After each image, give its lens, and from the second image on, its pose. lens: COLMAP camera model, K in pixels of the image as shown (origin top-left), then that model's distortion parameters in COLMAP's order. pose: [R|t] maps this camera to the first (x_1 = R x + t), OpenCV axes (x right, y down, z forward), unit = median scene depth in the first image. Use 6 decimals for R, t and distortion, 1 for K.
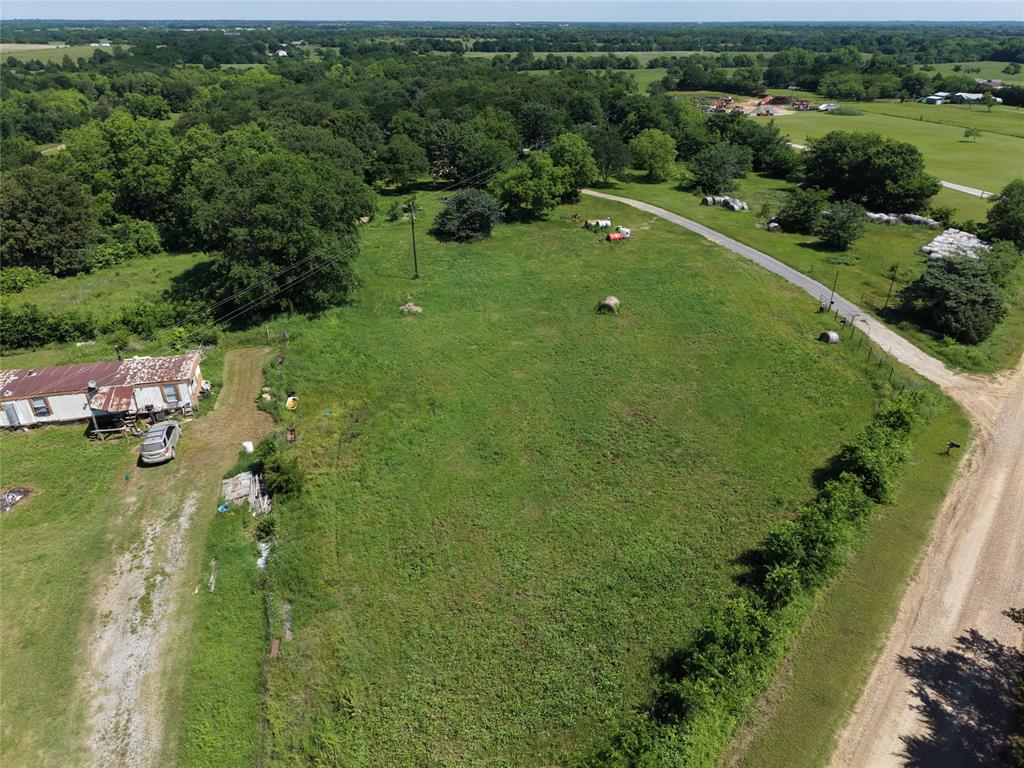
lens RADIAL K [[679.9, 0, 510.6], [0, 679.9, 387.7], [0, 0, 1]] dist [0.027057, -0.025021]
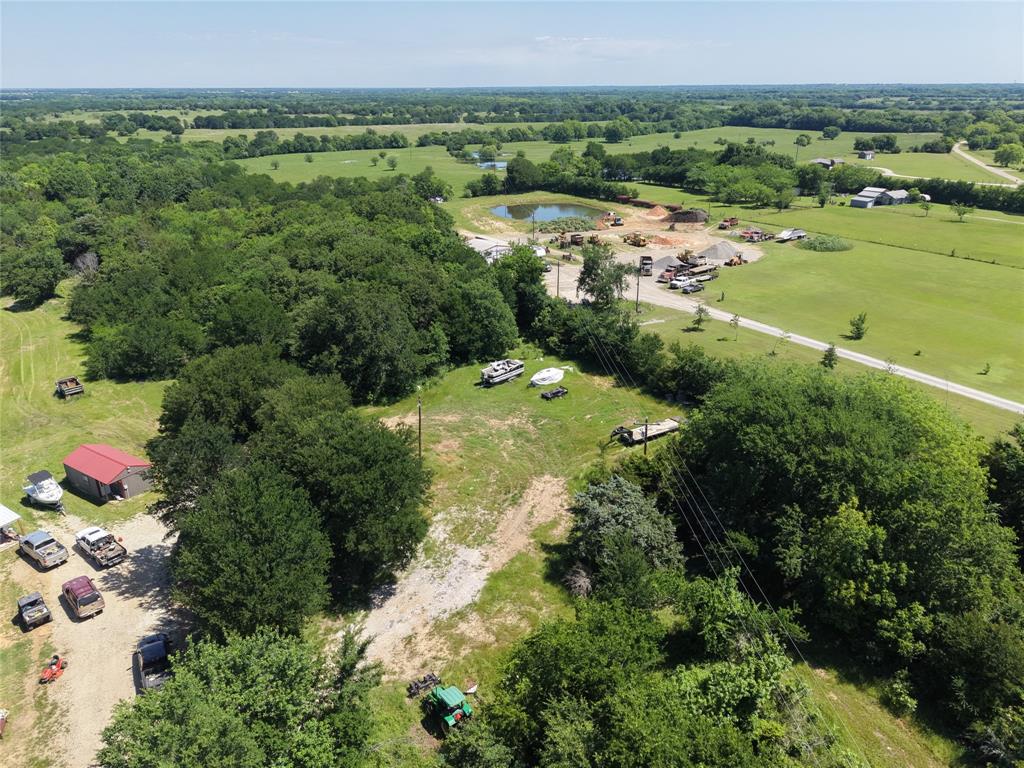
lens RADIAL K [[679.9, 0, 512.0], [0, 679.9, 386.0], [0, 0, 1]] dist [0.027057, -0.025021]
pose [[0.936904, -0.145846, 0.317710, -0.054035], [0.170543, 0.984019, -0.051201, -0.922555], [-0.305165, 0.102154, 0.946804, 1.571154]]
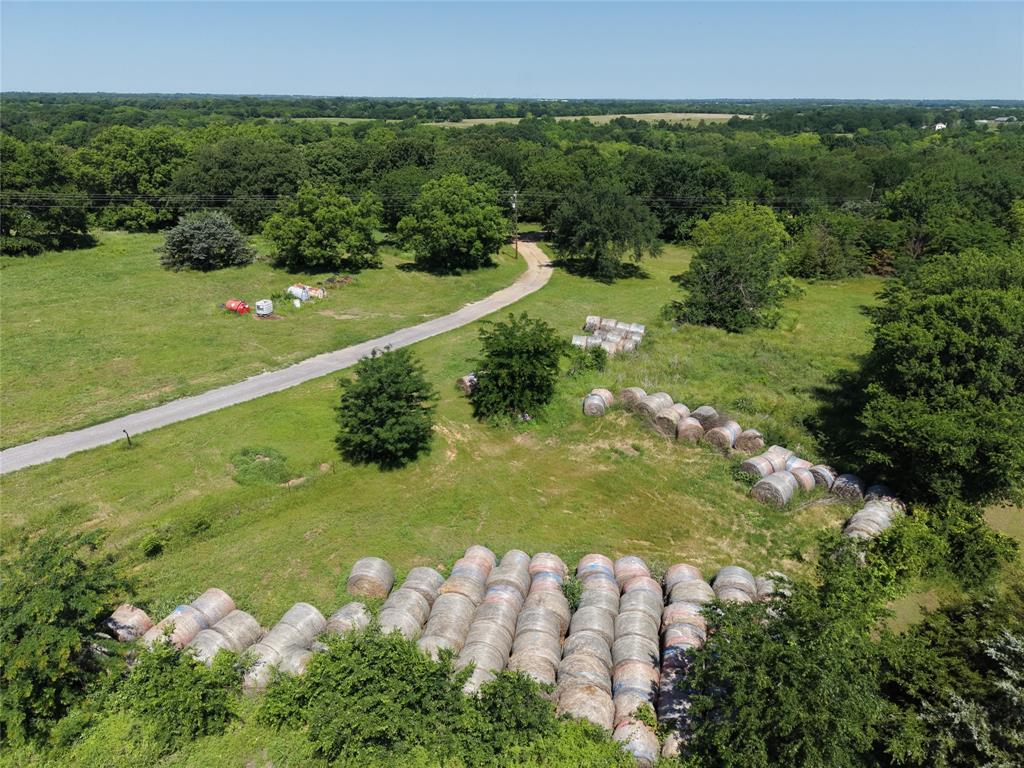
lens RADIAL K [[679.9, 0, 514.4], [0, 679.9, 394.0], [0, 0, 1]] dist [0.027057, -0.025021]
pose [[0.588156, 0.321819, -0.741960, 0.944068], [-0.385599, 0.918016, 0.092515, -0.352438], [0.710905, 0.231686, 0.664030, 0.873094]]
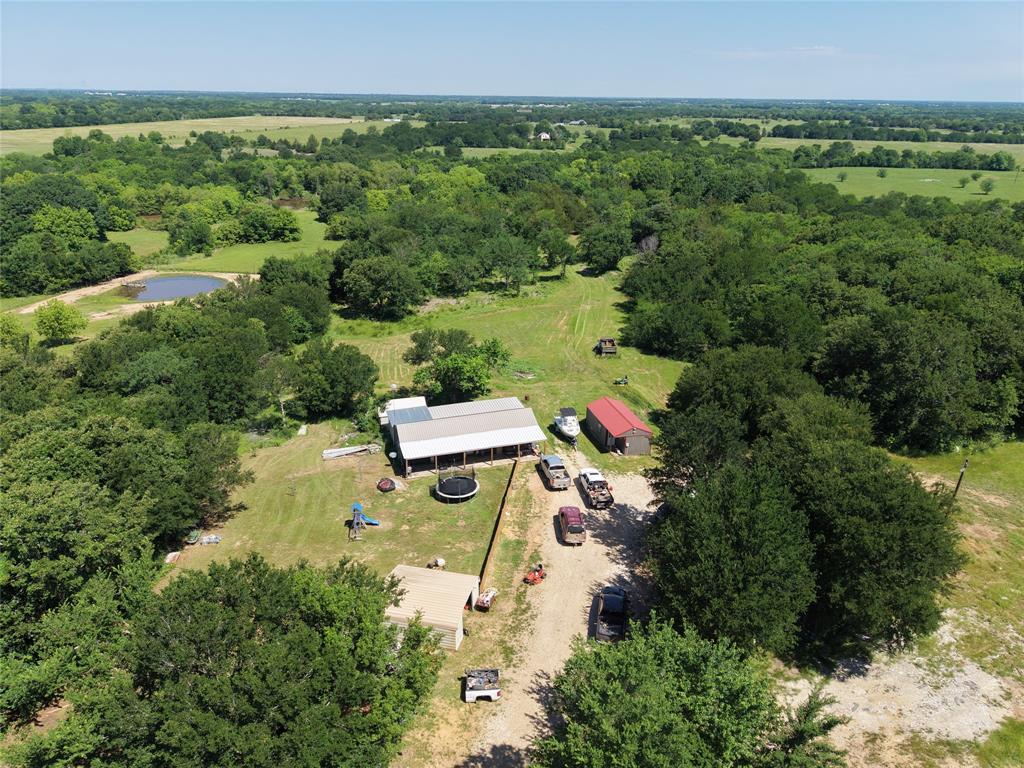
lens RADIAL K [[679.9, 0, 510.2], [0, 679.9, 389.6], [0, 0, 1]] dist [0.027057, -0.025021]
pose [[0.923181, 0.159574, -0.349676, -0.087711], [-0.189842, 0.980338, -0.053825, -0.918335], [0.334212, 0.116073, 0.935323, 1.614688]]
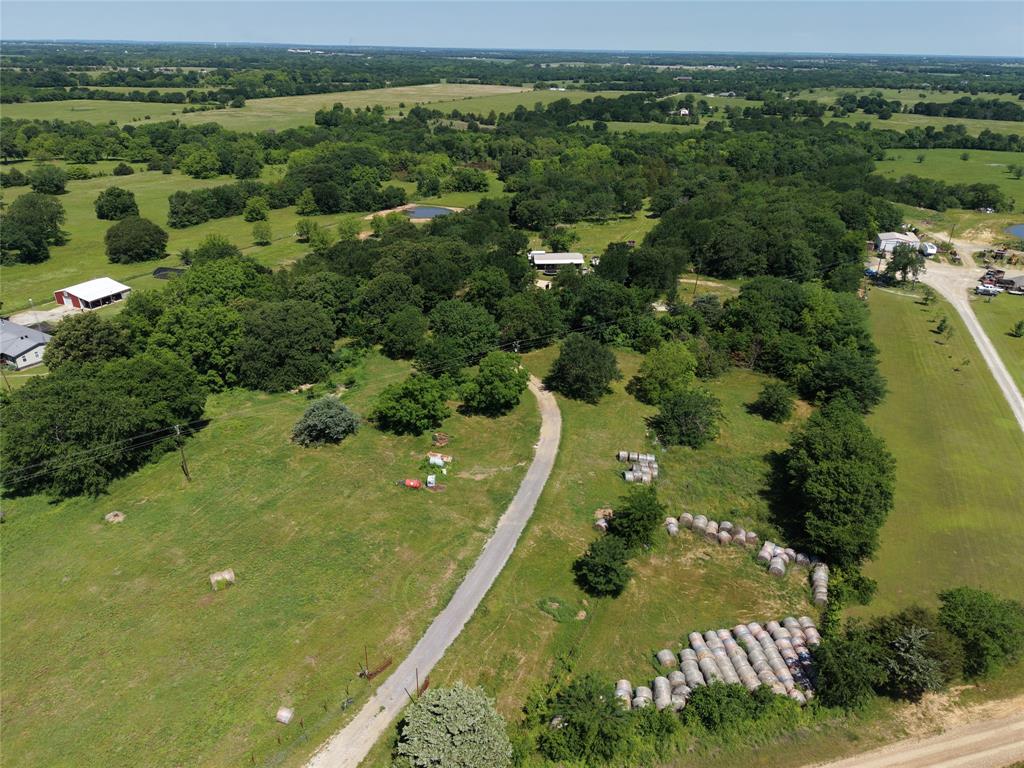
lens RADIAL K [[679.9, 0, 511.8], [0, 679.9, 386.4], [0, 0, 1]] dist [0.027057, -0.025021]
pose [[0.814036, 0.267387, -0.515605, 0.859241], [-0.286484, 0.957073, 0.044027, -0.508421], [0.505244, 0.111873, 0.855694, 0.218493]]
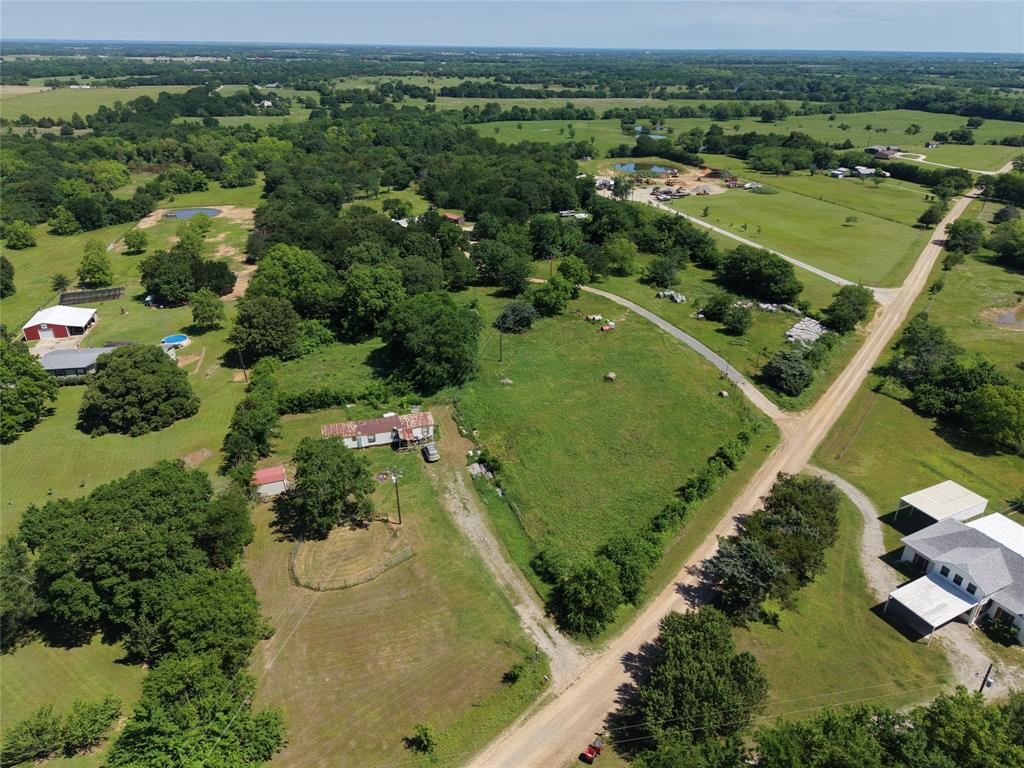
lens RADIAL K [[679.9, 0, 509.7], [0, 679.9, 387.1], [0, 0, 1]] dist [0.027057, -0.025021]
pose [[0.998091, -0.018039, 0.059069, -0.209439], [0.019683, 0.999431, -0.027376, -0.040749], [-0.058542, 0.028487, 0.997878, -0.731405]]
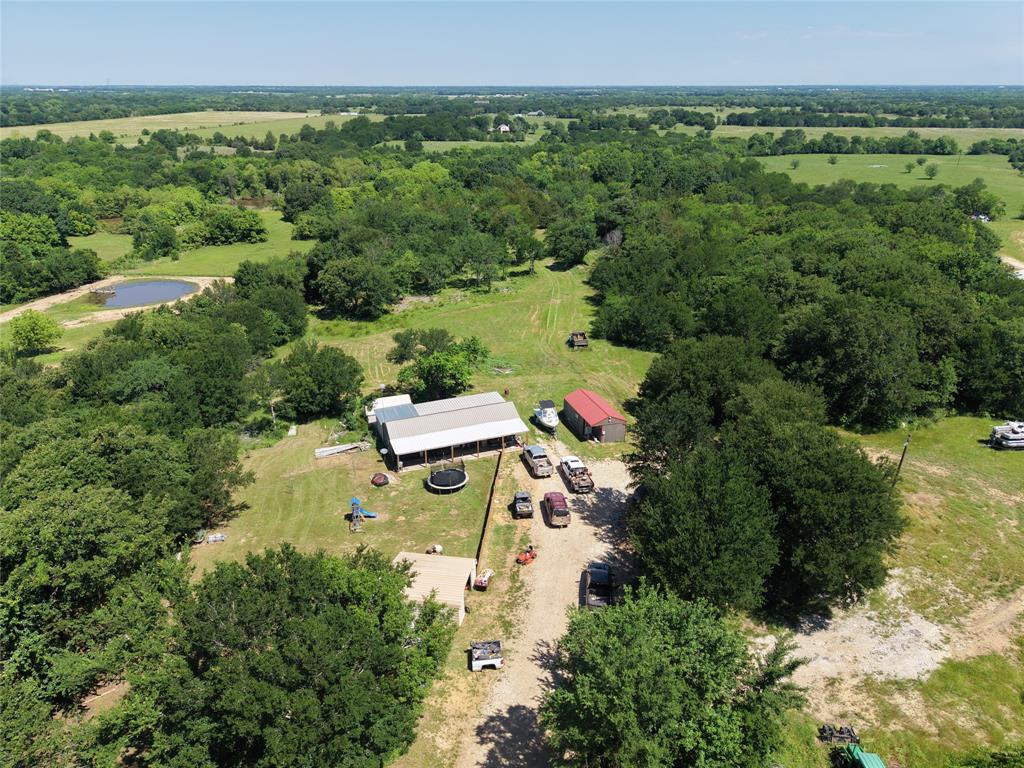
lens RADIAL K [[679.9, 0, 510.2], [0, 679.9, 389.1], [0, 0, 1]] dist [0.027057, -0.025021]
pose [[0.944117, 0.130874, -0.302514, -0.090049], [-0.152928, 0.986957, -0.050296, -0.917222], [0.291986, 0.093748, 0.951817, 1.557774]]
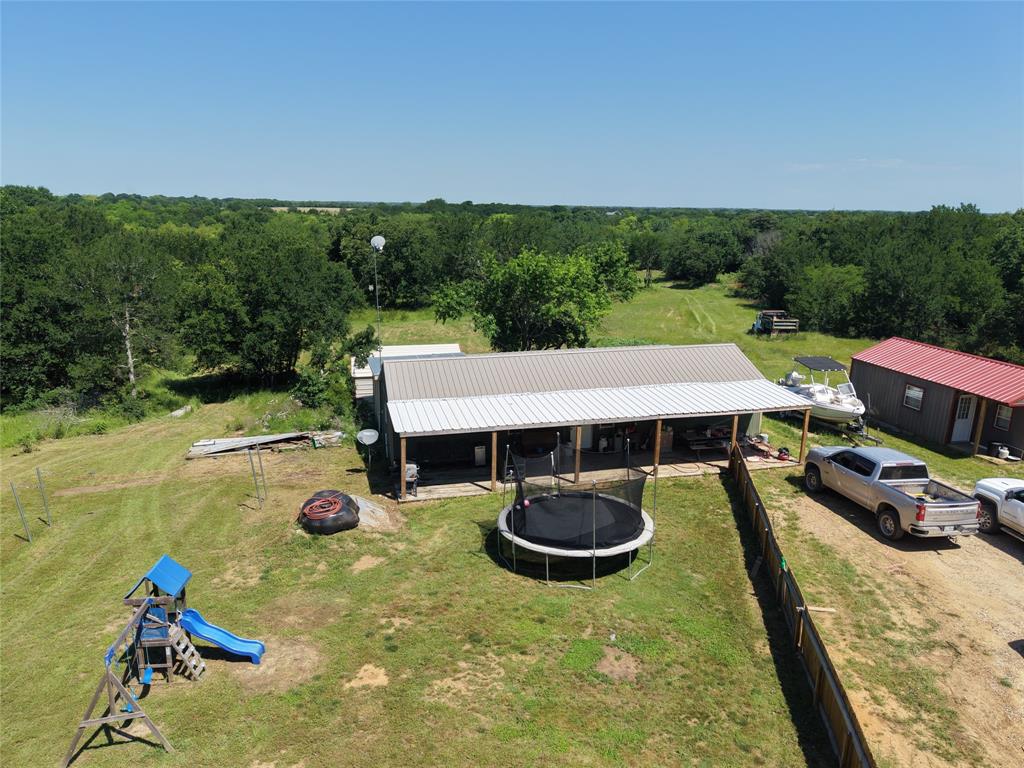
lens RADIAL K [[679.9, 0, 506.9], [0, 679.9, 382.3], [0, 0, 1]] dist [0.027057, -0.025021]
pose [[0.904110, 0.119380, -0.410284, -0.338827], [-0.215470, 0.956537, -0.196492, -0.832898], [0.368995, 0.266055, 0.890538, 2.131981]]
